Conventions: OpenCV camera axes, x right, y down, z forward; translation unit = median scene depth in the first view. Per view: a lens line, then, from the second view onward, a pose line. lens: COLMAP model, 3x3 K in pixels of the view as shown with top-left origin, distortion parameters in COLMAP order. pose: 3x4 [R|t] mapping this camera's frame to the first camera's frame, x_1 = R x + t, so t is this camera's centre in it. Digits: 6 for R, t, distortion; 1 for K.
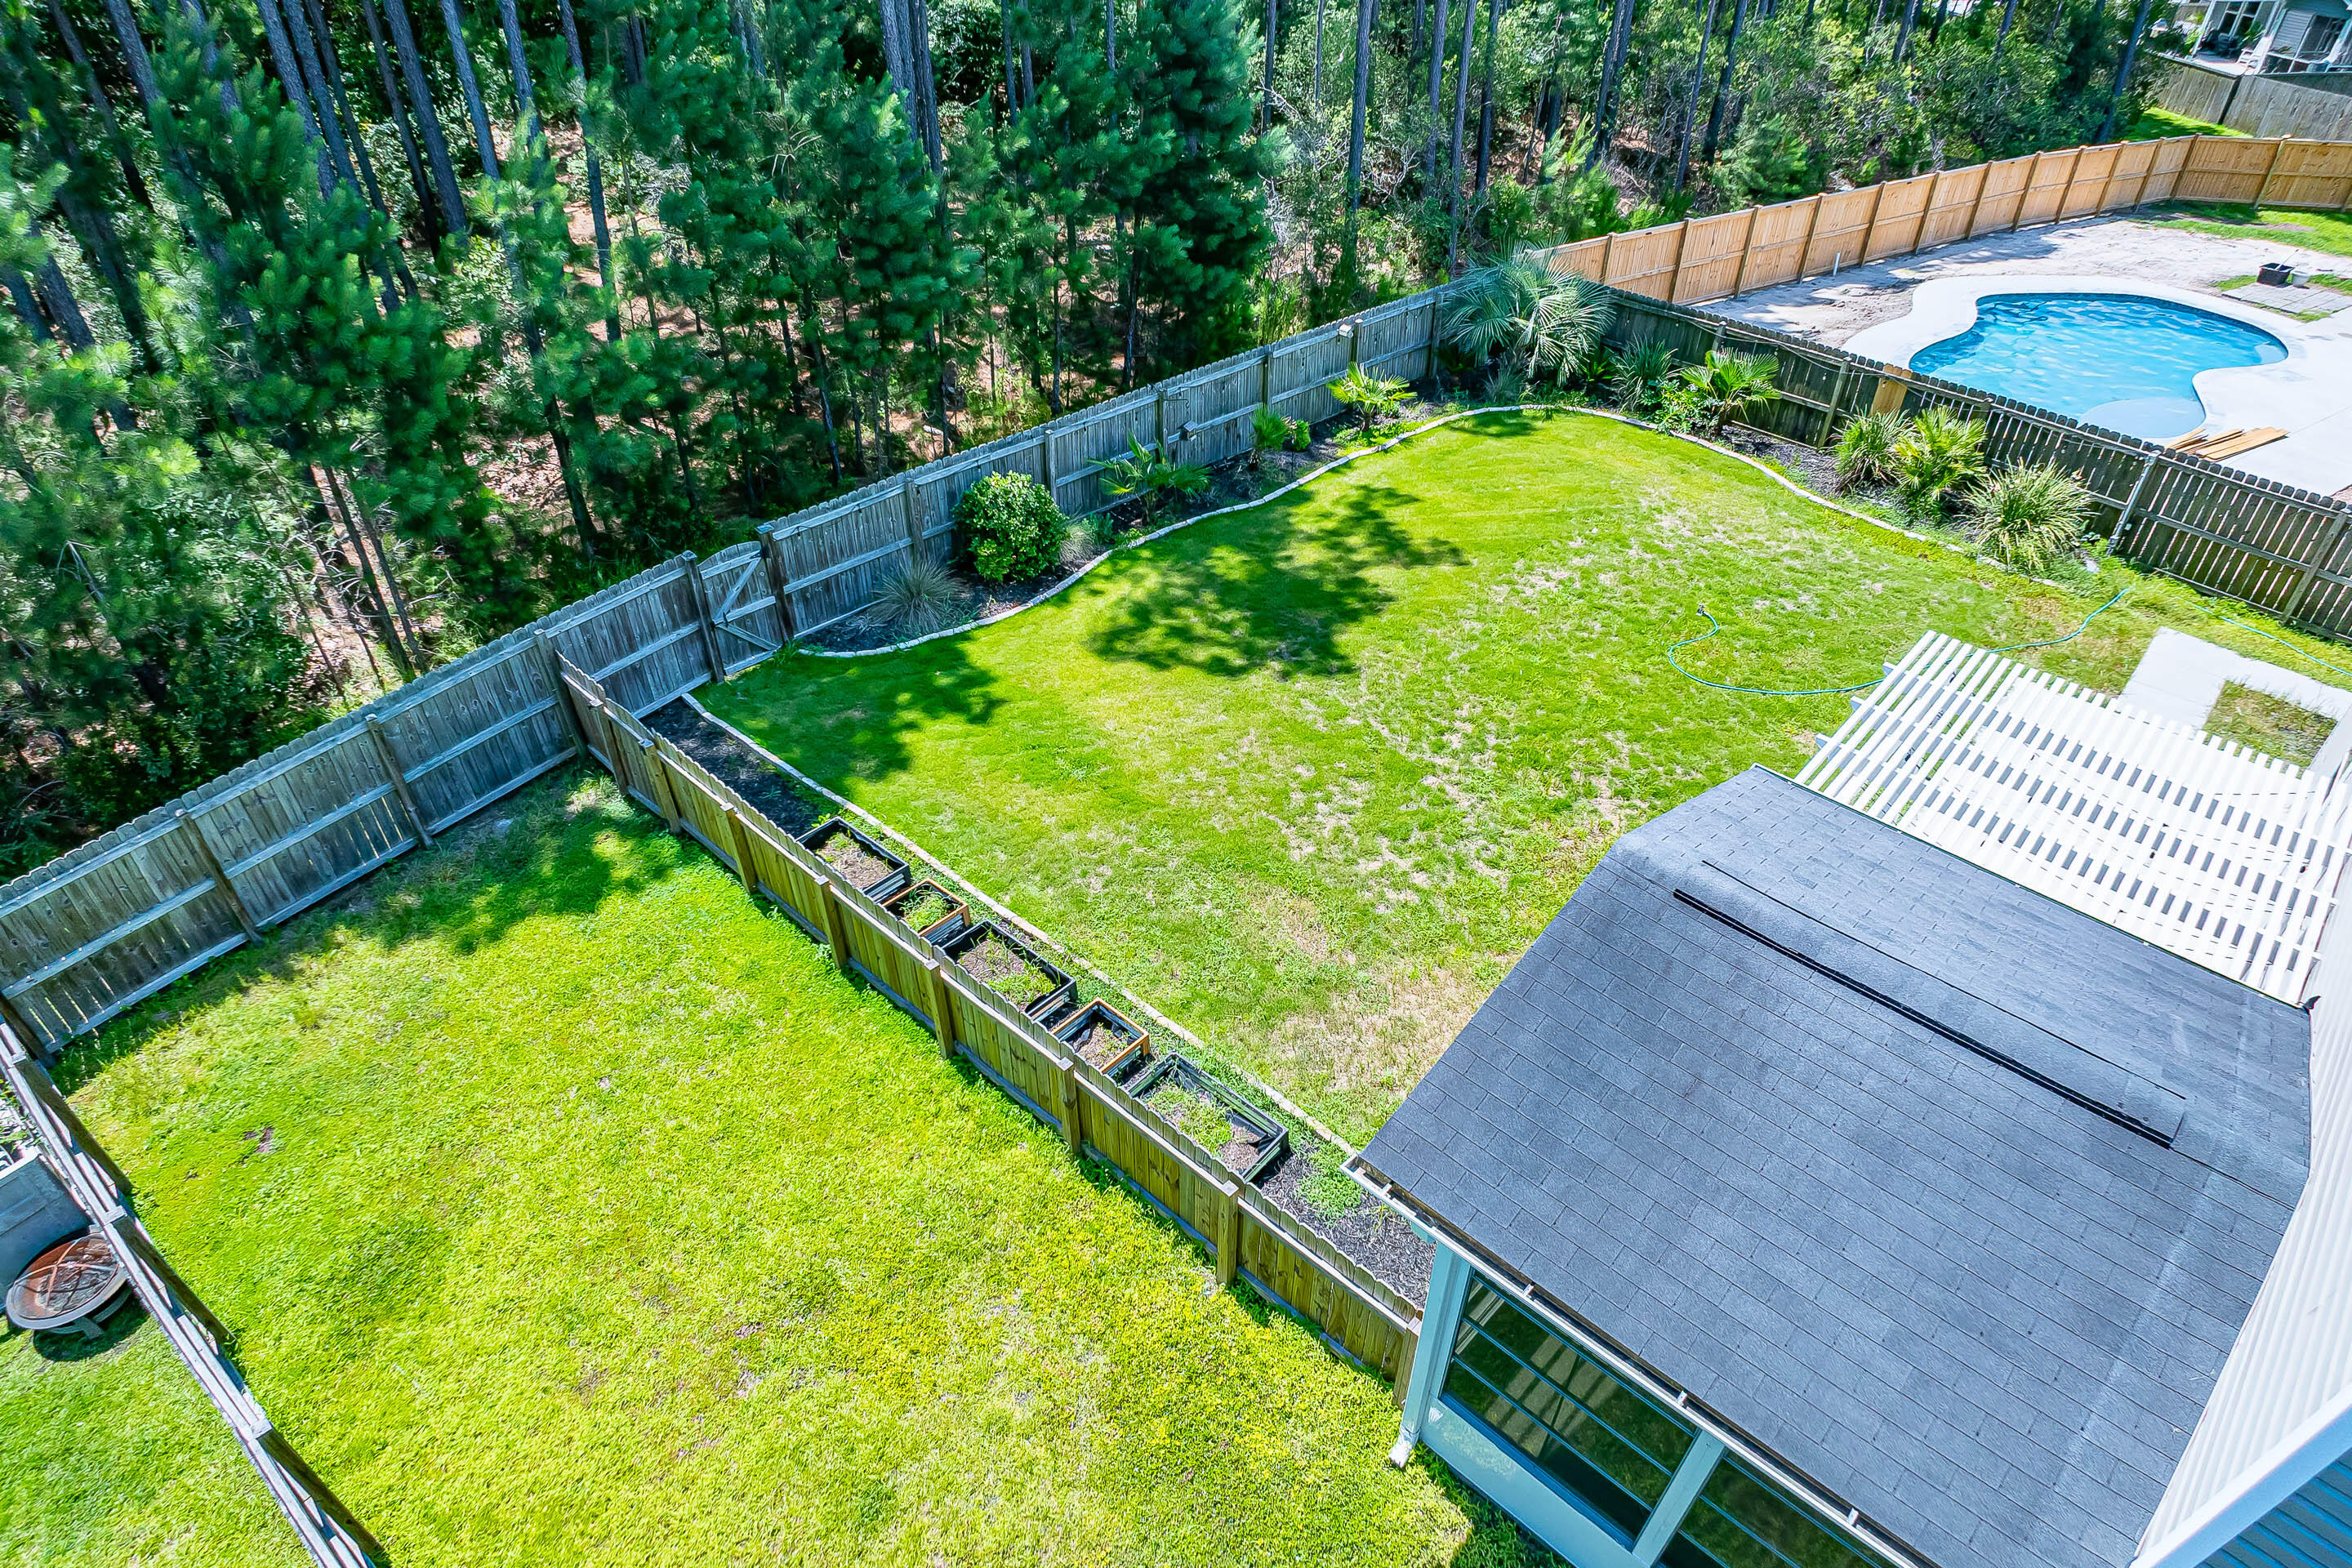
lens RADIAL K [[1329.9, 0, 1236.3], [0, 1329.9, 780.1], [0, 0, 1]] dist [-0.071837, 0.001927]
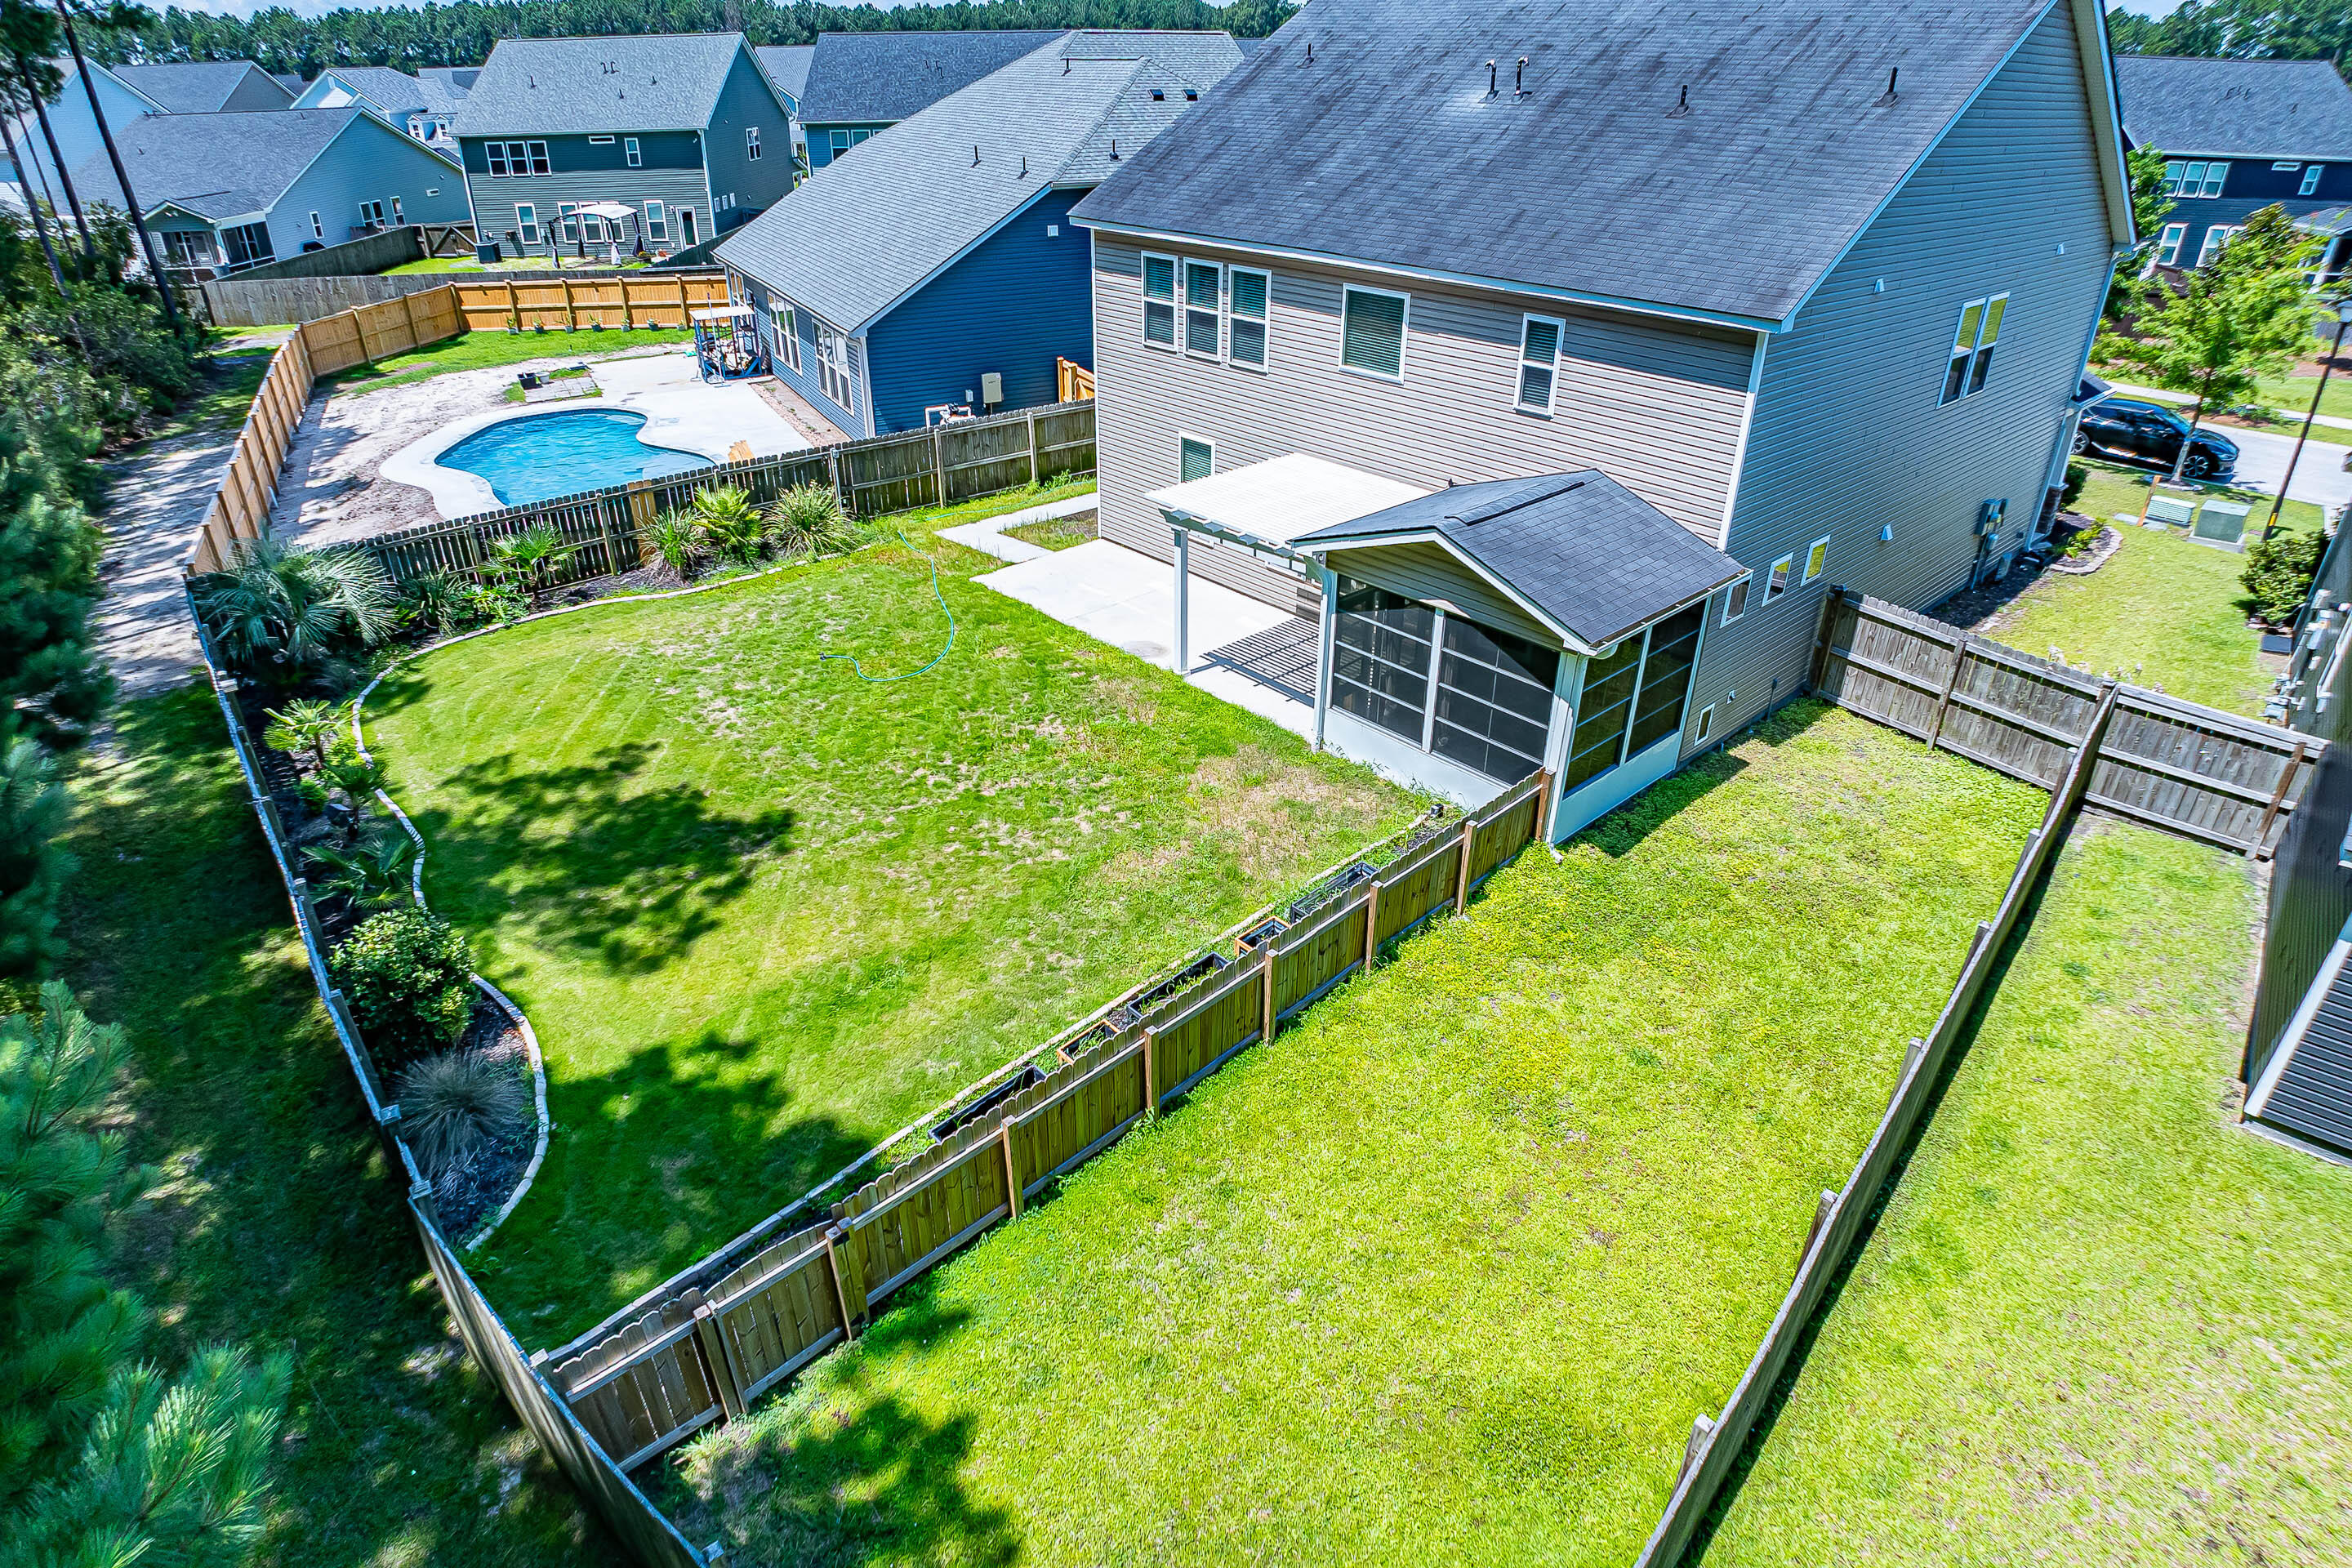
lens RADIAL K [[1295.5, 0, 1168.3], [0, 1295.5, 770.5], [0, 0, 1]] dist [-0.072186, 0.001669]
pose [[0.093860, -0.485895, 0.868963, -0.700222], [0.607467, 0.719463, 0.336685, -0.253872], [-0.788780, 0.496265, 0.362694, 0.346063]]
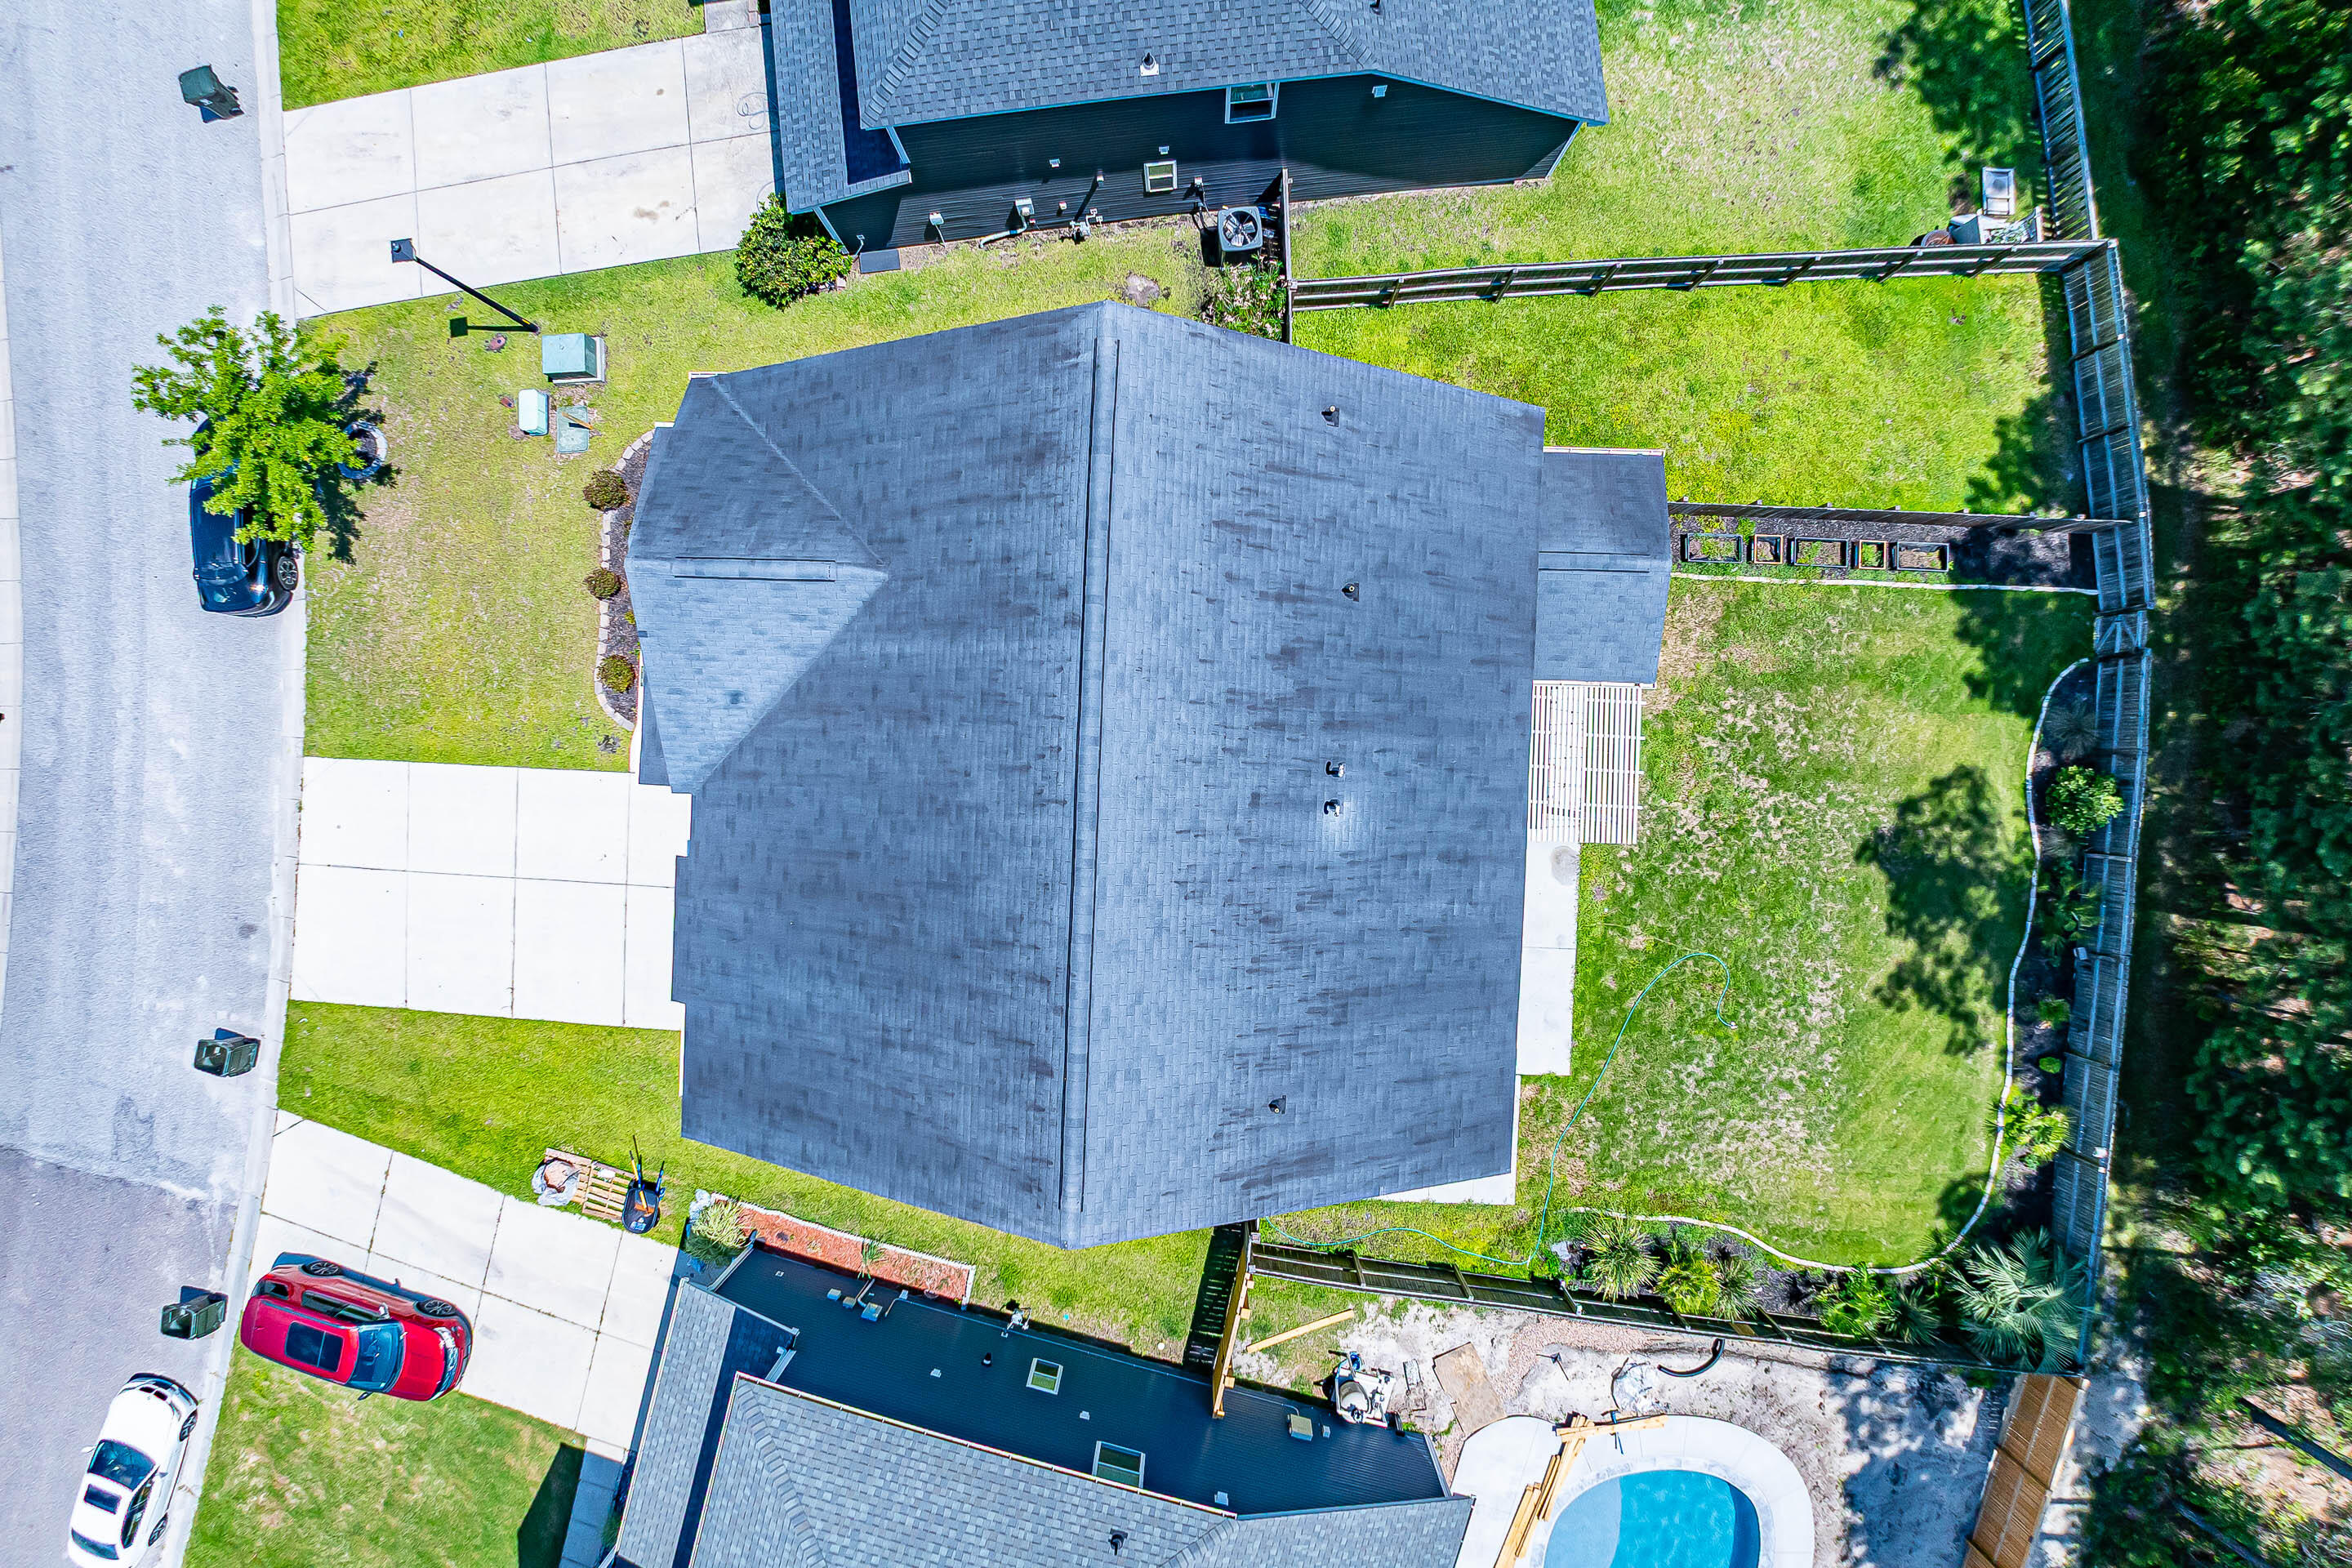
lens RADIAL K [[1295.5, 0, 1168.3], [0, 1295.5, 770.5], [0, 0, 1]] dist [-0.072186, 0.001669]
pose [[-0.754242, 0.656410, 0.015629, 0.638269], [-0.391258, -0.468432, 0.792142, -0.950996], [0.527291, 0.591352, 0.610137, -0.546295]]
